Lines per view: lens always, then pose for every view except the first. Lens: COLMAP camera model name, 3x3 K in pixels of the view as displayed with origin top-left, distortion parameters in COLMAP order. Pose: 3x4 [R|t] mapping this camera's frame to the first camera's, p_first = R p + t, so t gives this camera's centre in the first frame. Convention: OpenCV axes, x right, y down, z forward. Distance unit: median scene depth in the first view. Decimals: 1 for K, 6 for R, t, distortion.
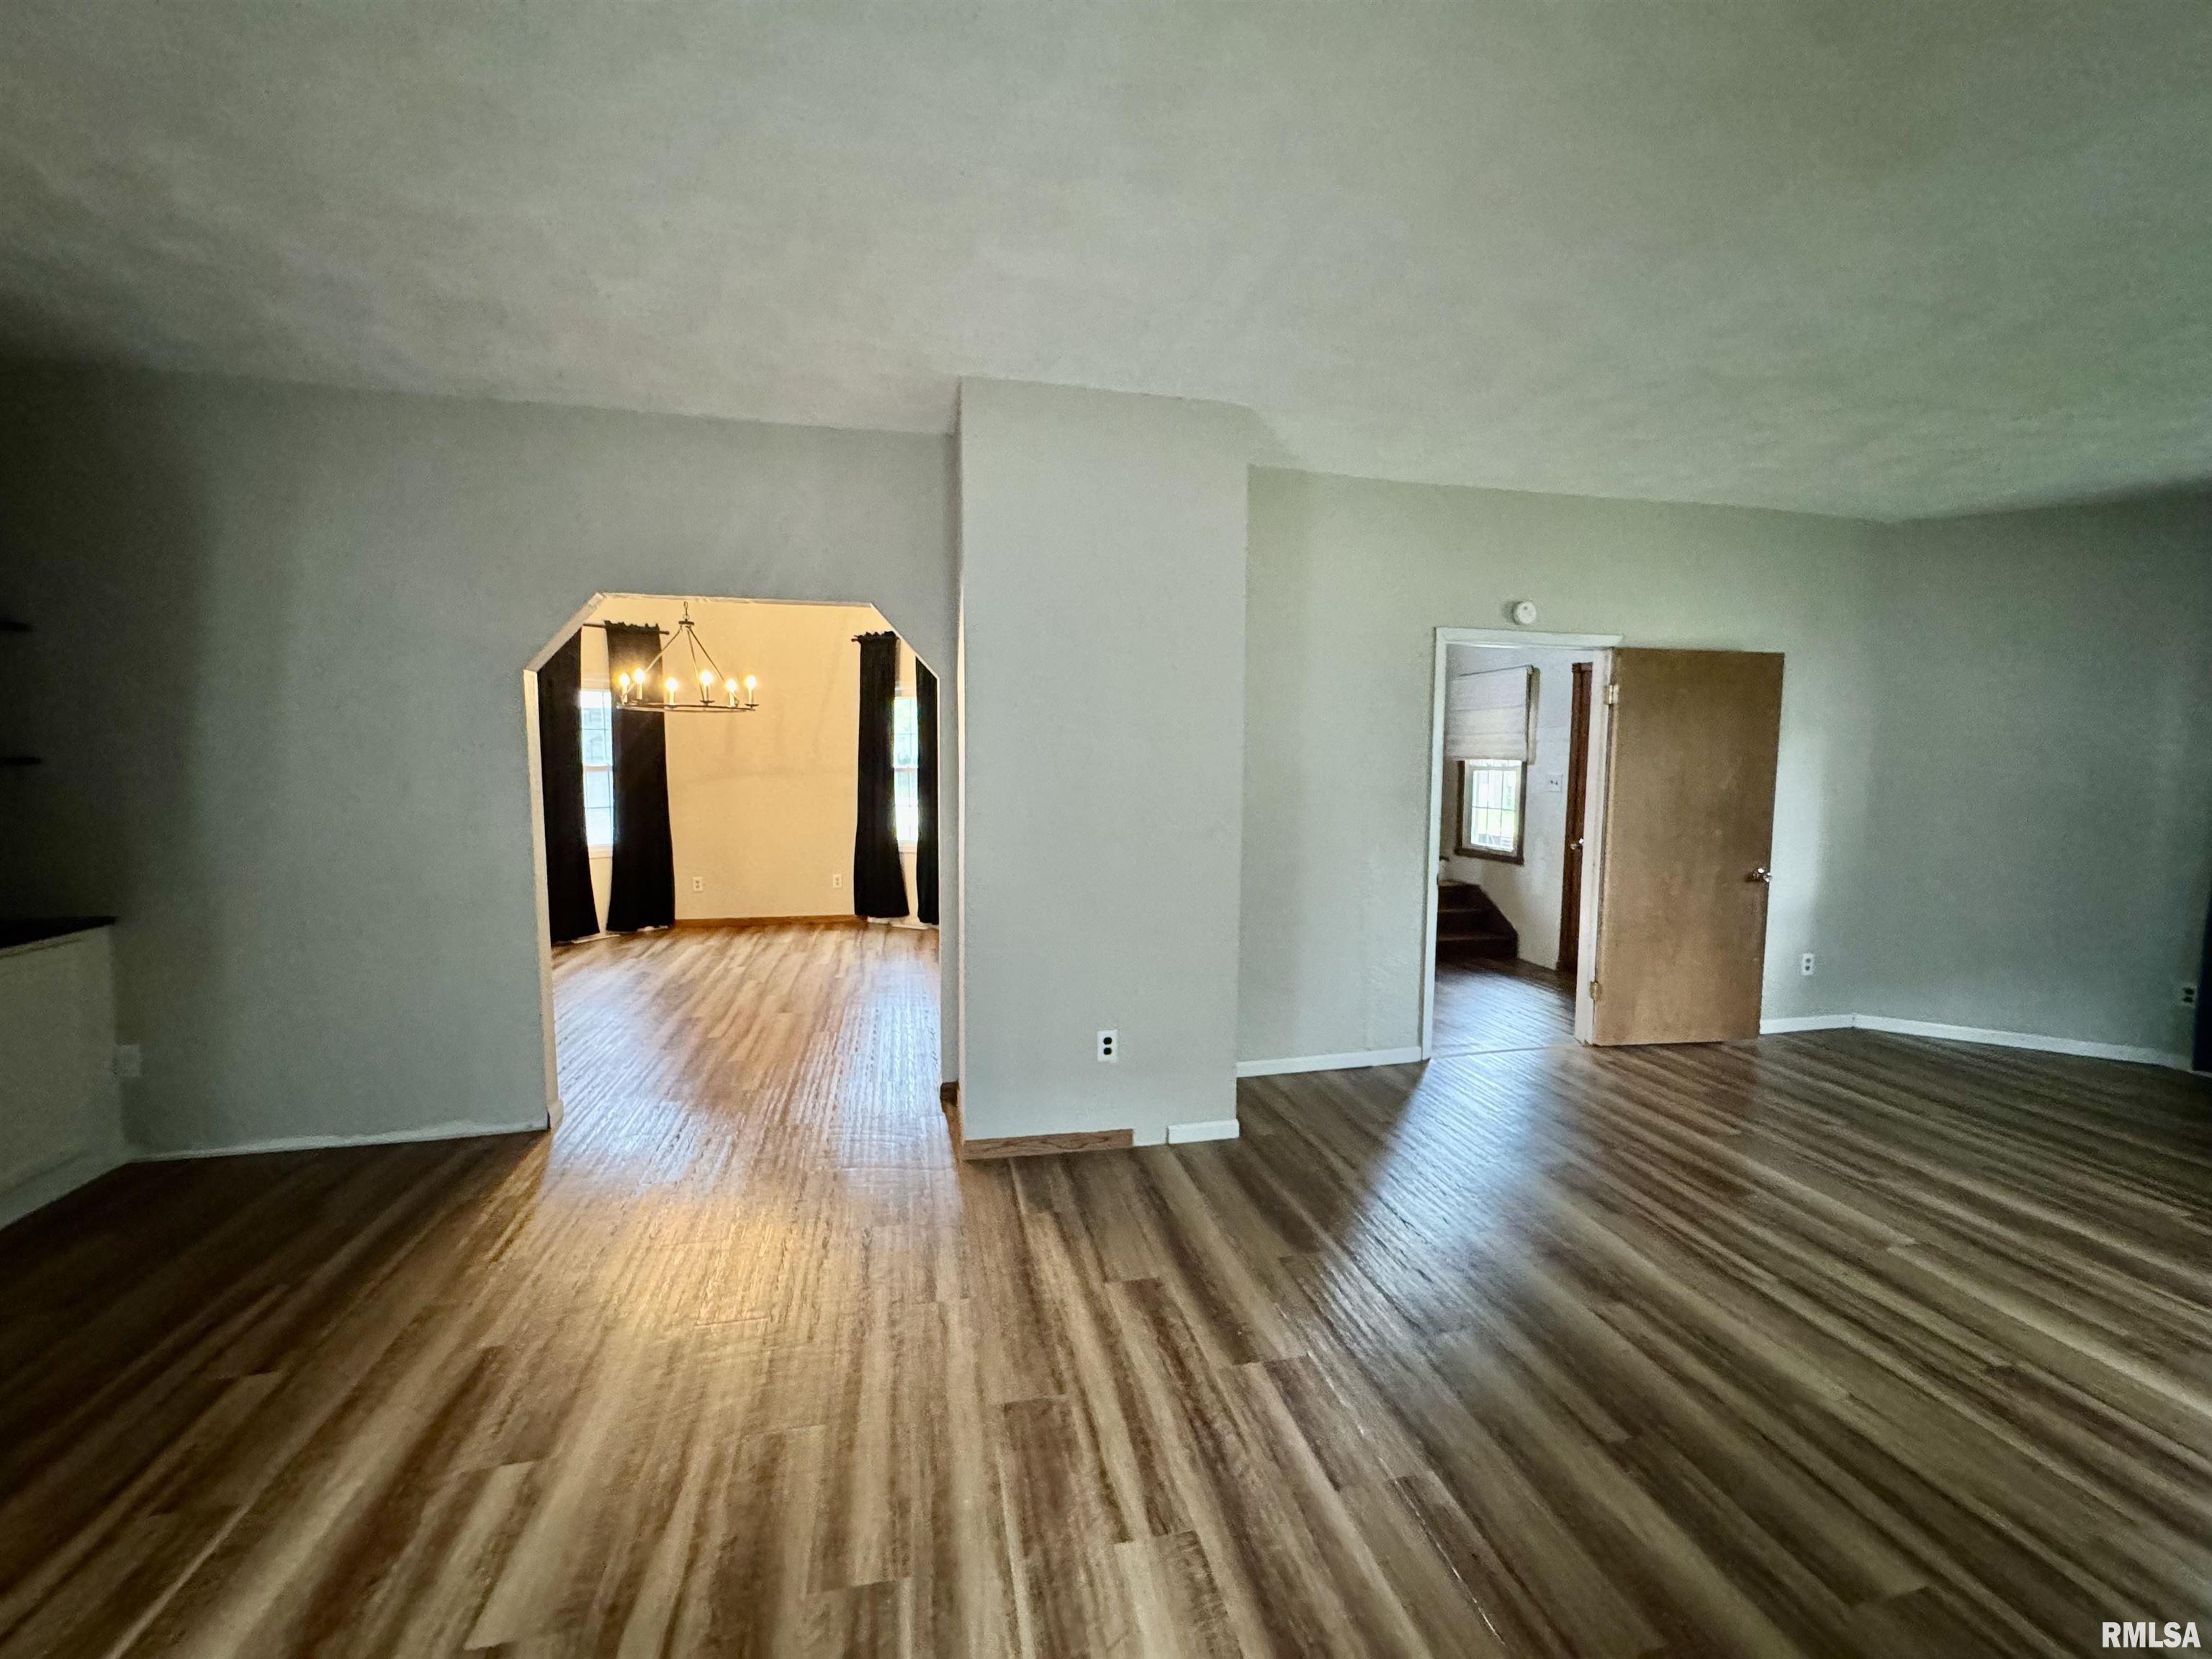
lens RADIAL K [[904.4, 0, 1106.2], [0, 904.4, 830.8], [0, 0, 1]] dist [-0.004731, 0.000654]
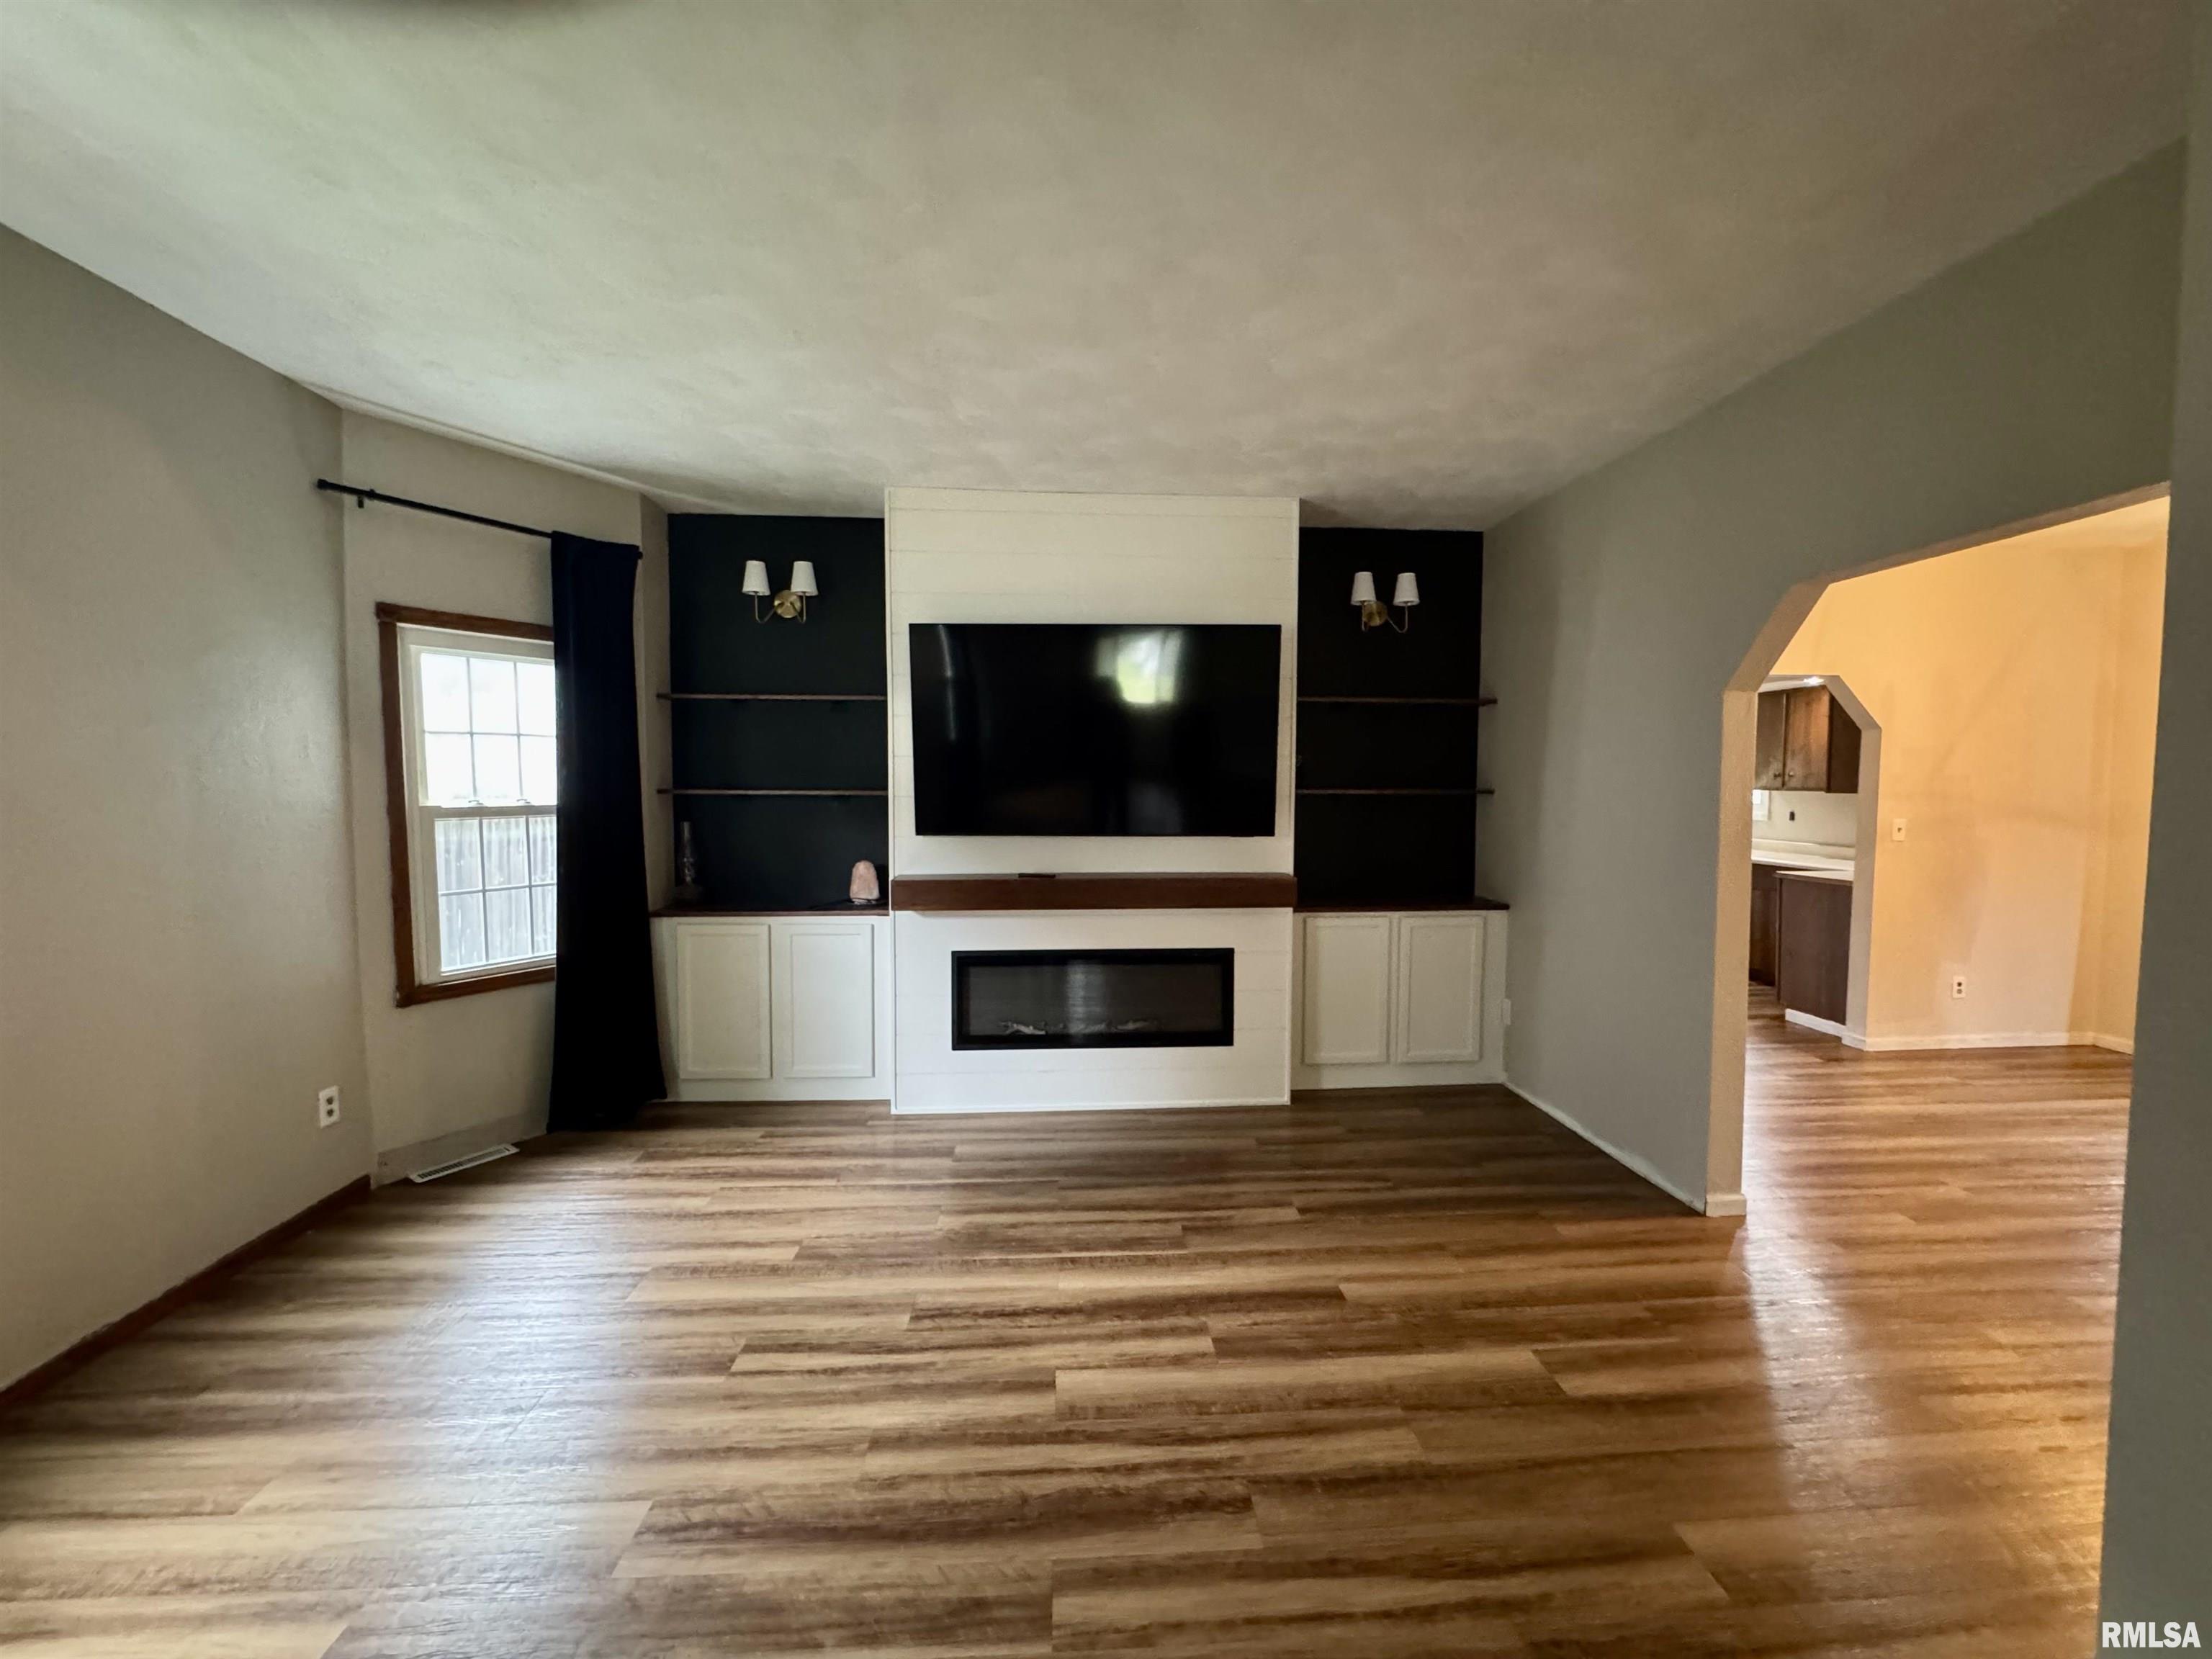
lens RADIAL K [[904.4, 0, 1102.3], [0, 904.4, 839.6], [0, 0, 1]] dist [-0.004731, 0.000654]
pose [[-0.169331, 0.051463, -0.984215, 0.620611], [-0.085953, 0.994060, 0.066765, -0.068442], [0.981804, 0.095902, -0.163902, 1.080941]]
